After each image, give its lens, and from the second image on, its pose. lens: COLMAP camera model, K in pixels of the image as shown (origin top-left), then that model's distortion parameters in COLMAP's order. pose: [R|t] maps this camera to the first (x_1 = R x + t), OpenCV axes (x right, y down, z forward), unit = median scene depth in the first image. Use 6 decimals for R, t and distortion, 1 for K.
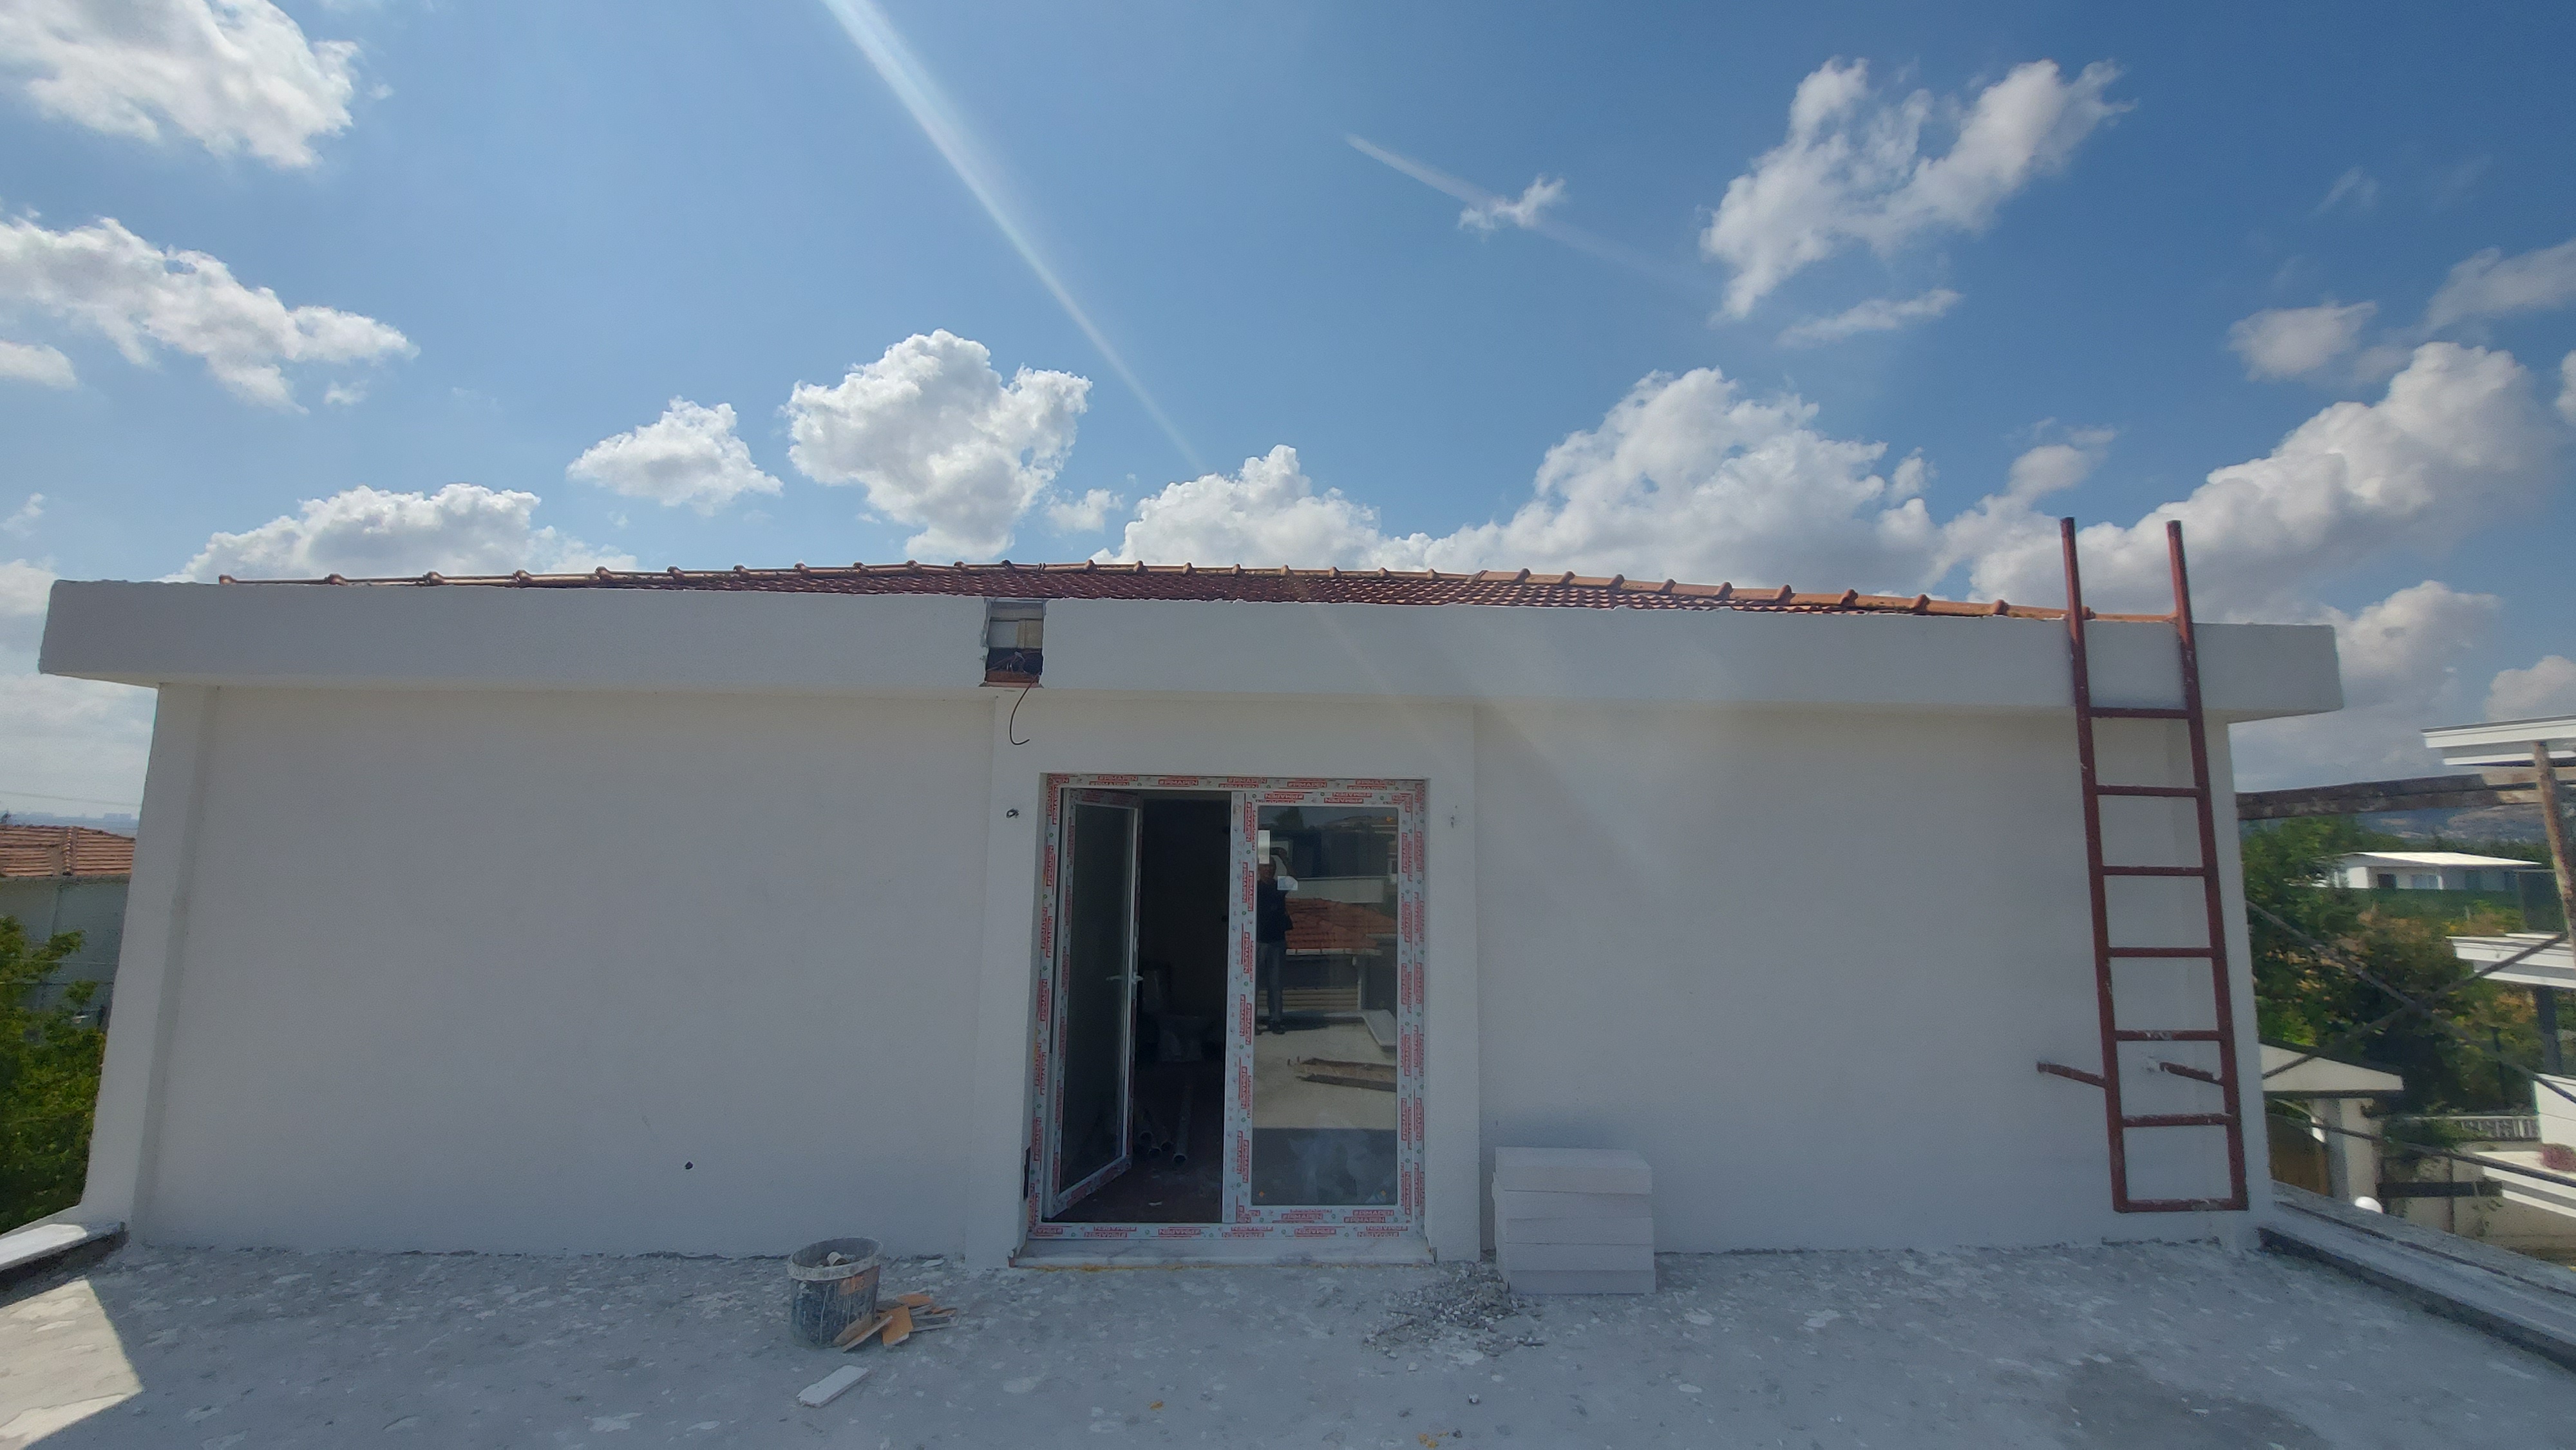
lens RADIAL K [[1008.9, 0, 1290.3], [0, 1008.9, 719.0], [0, 0, 1]] dist [-0.015638, -0.006756]
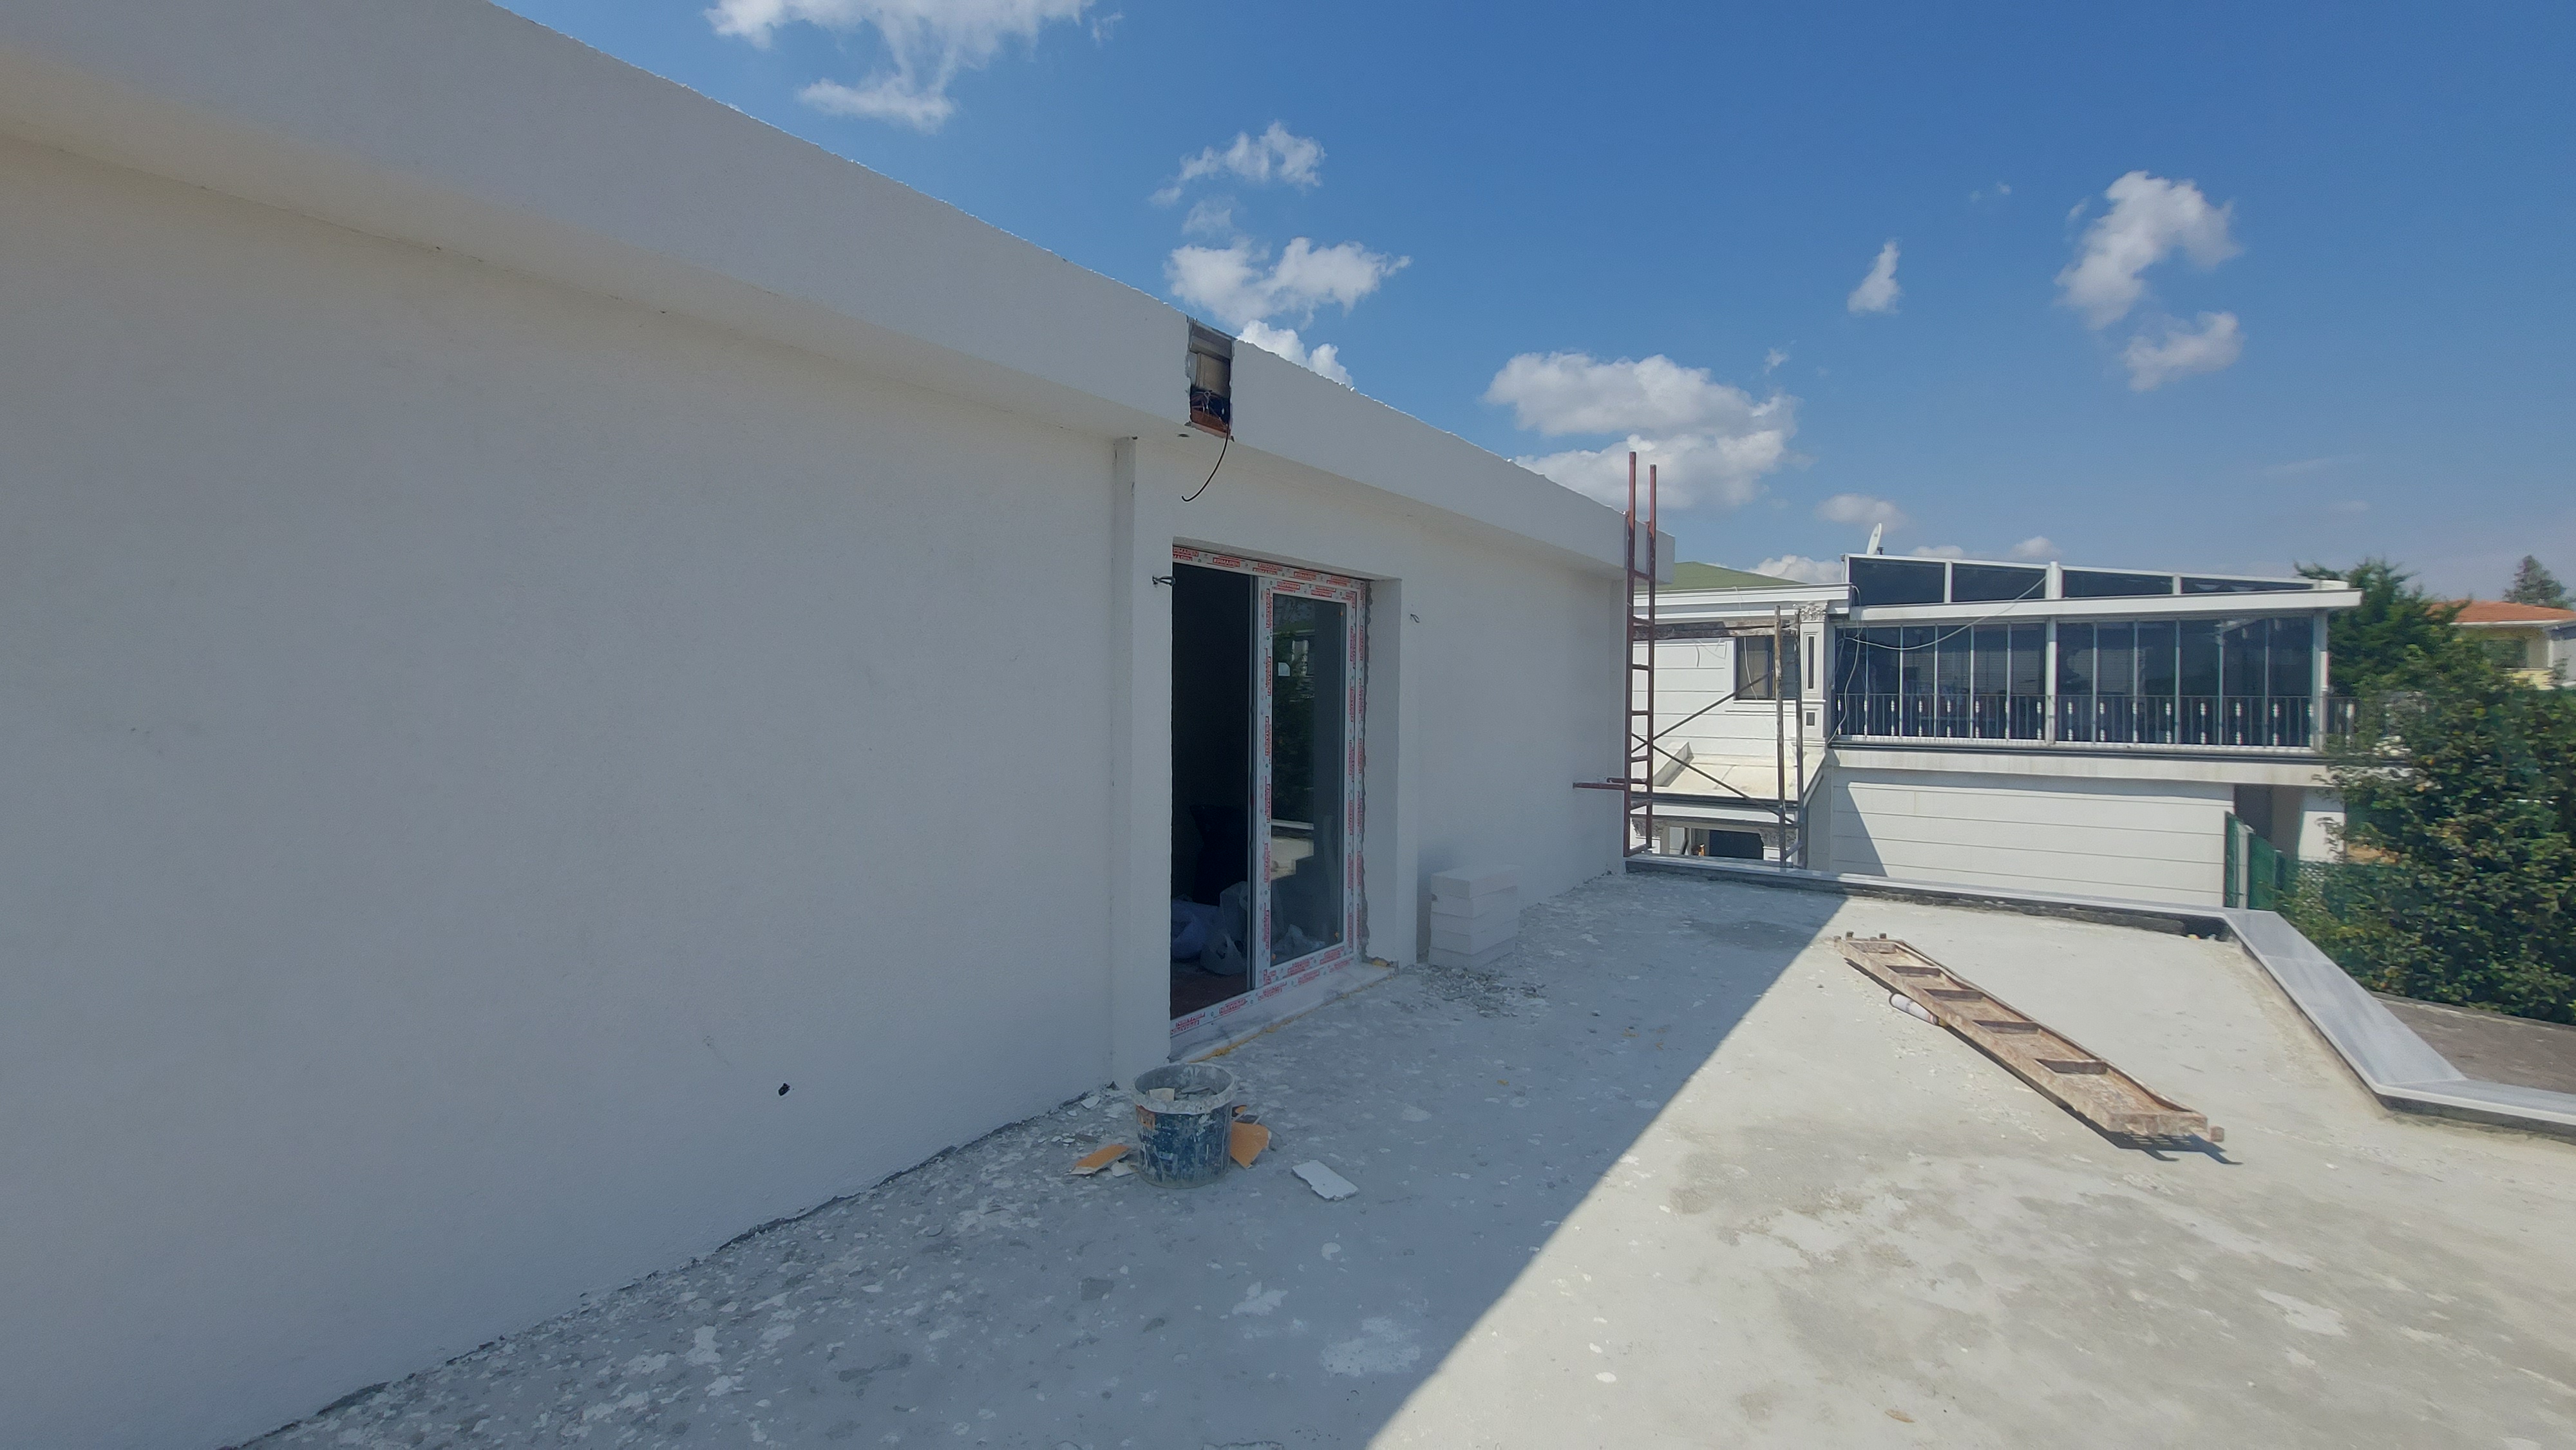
lens RADIAL K [[1018.9, 0, 1306.4], [0, 1018.9, 704.7], [0, 0, 1]] dist [-0.025157, -0.000055]
pose [[0.615076, -0.017650, 0.788270, -0.912942], [-0.102301, 0.989512, 0.101980, 0.099992], [-0.781803, -0.143367, 0.606820, 0.376528]]
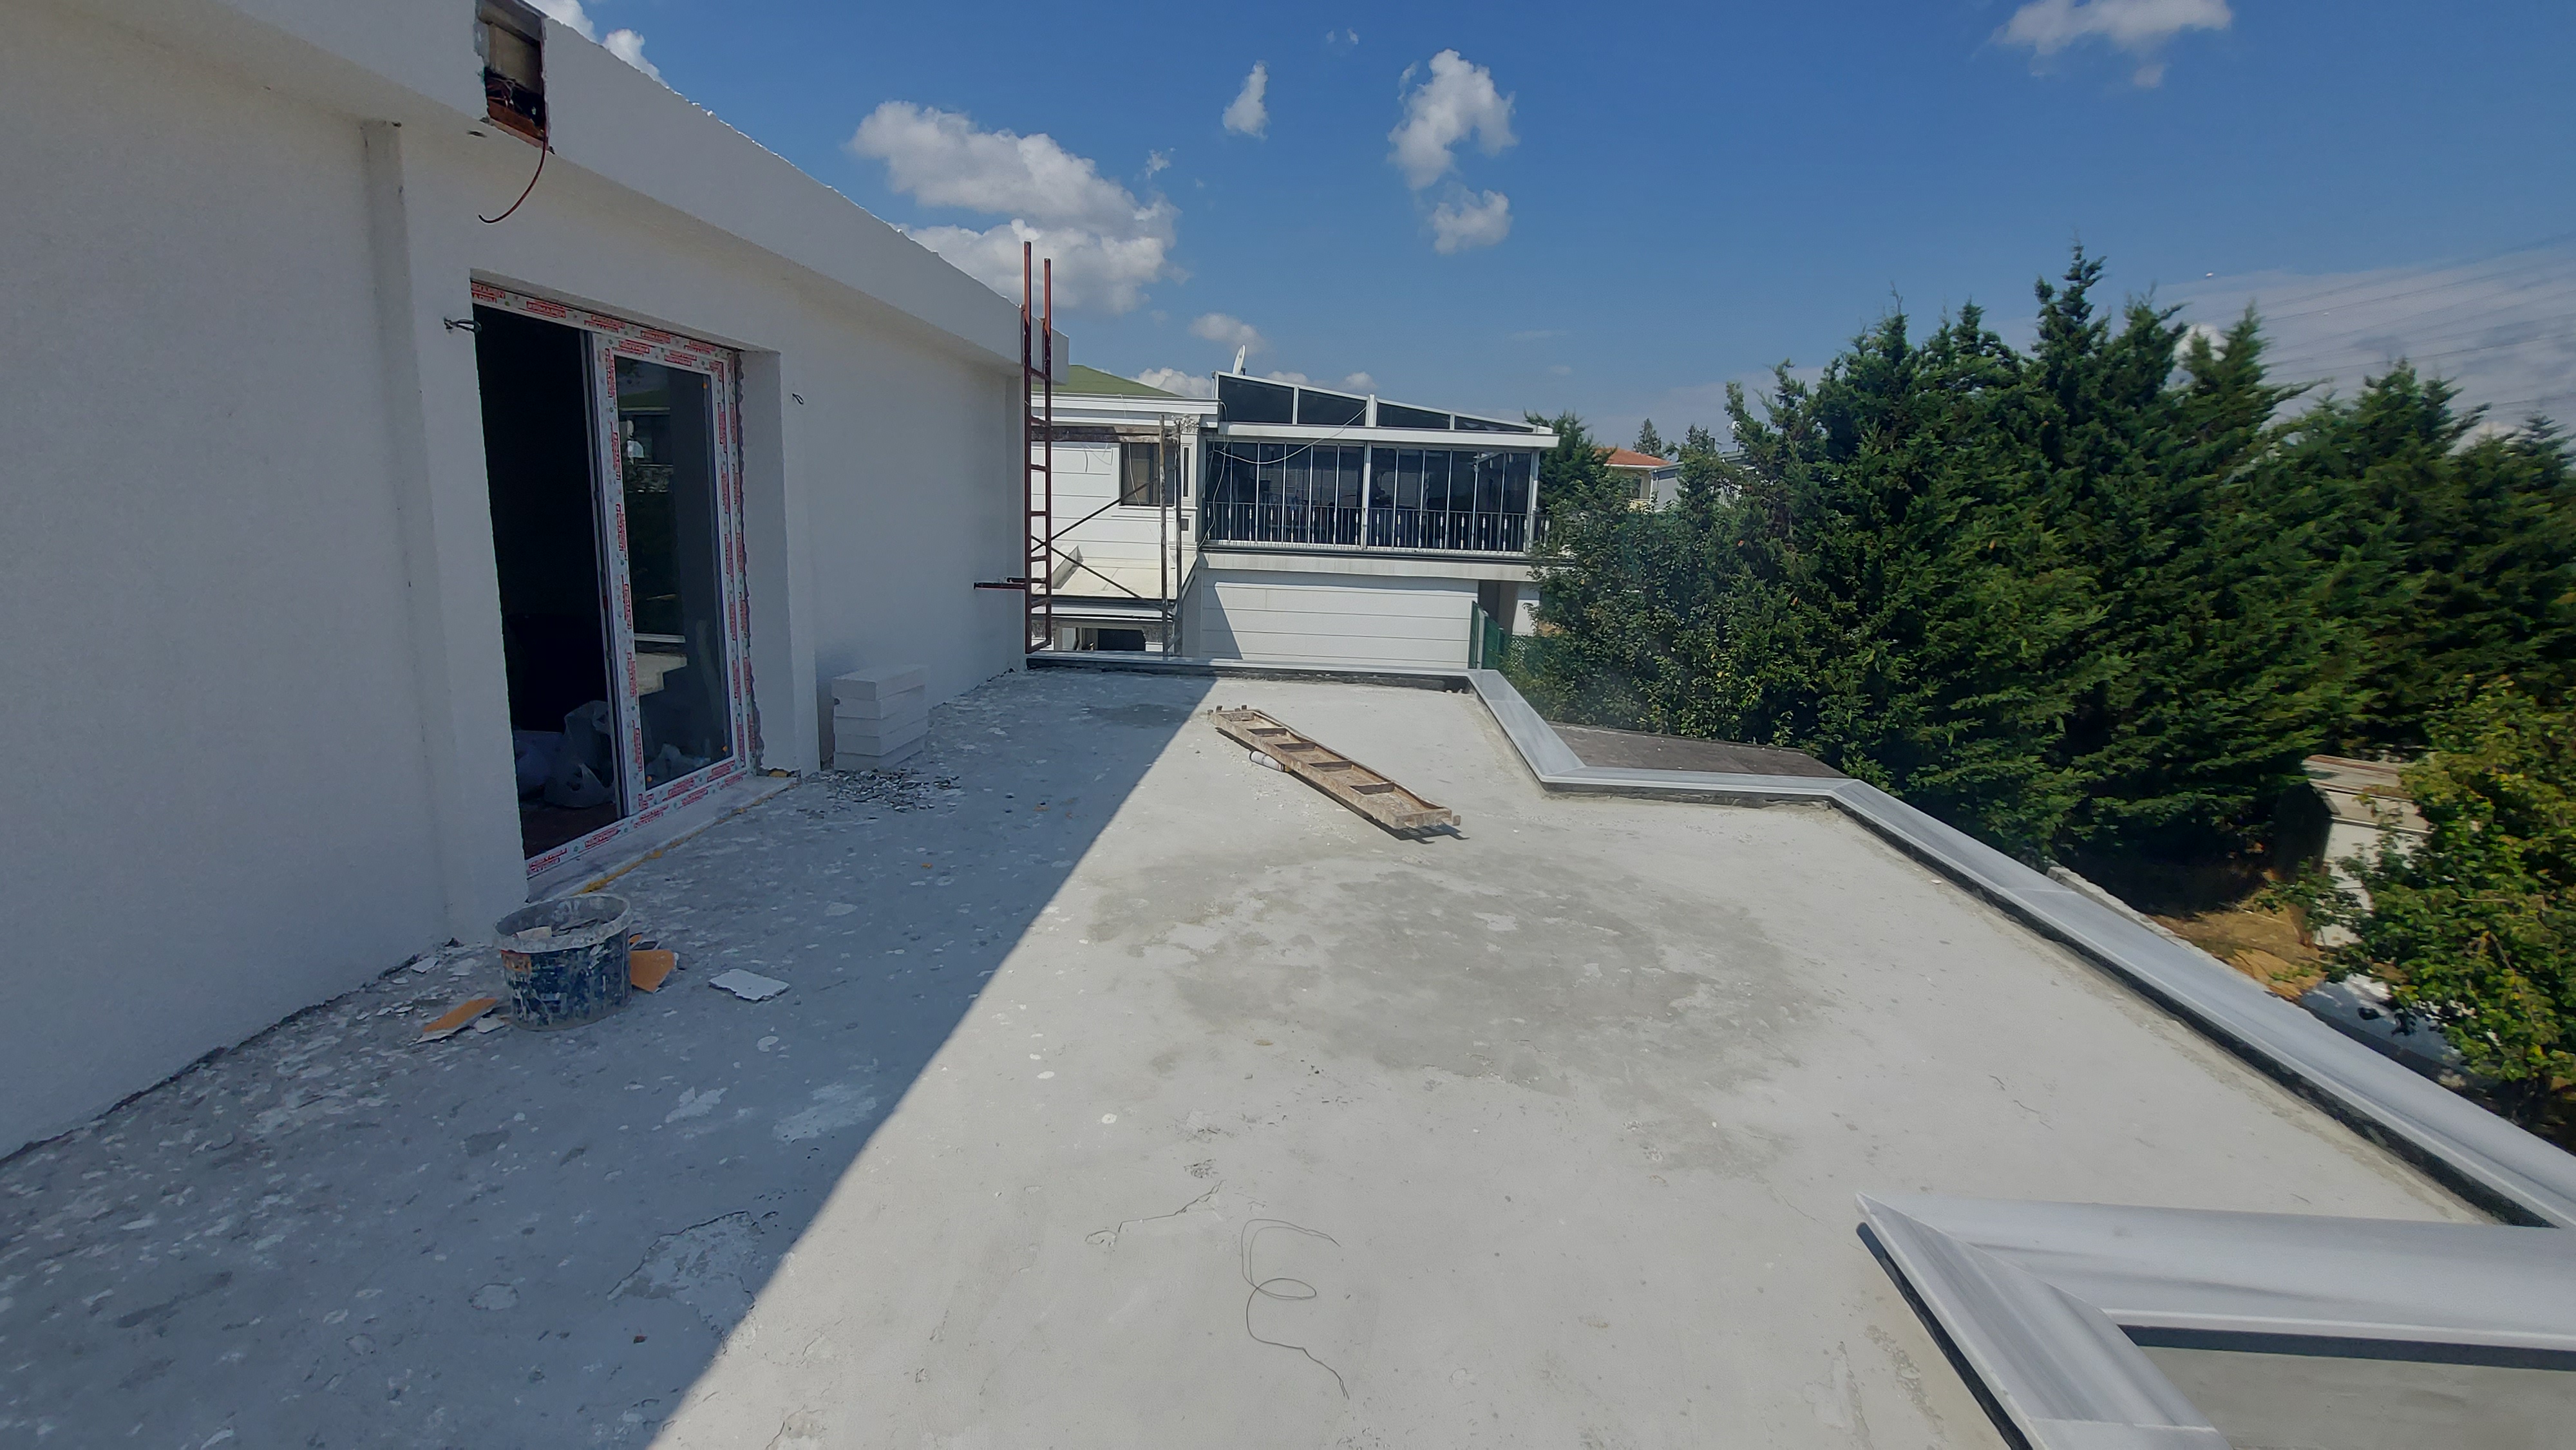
lens RADIAL K [[1028.6, 0, 1303.2], [0, 1028.6, 698.4], [0, 0, 1]] dist [-0.015735, -0.000808]
pose [[0.086176, -0.188311, 0.978321, -0.971045], [-0.169818, 0.964828, 0.200673, 0.105668], [-0.981700, -0.183429, 0.051167, 0.376488]]
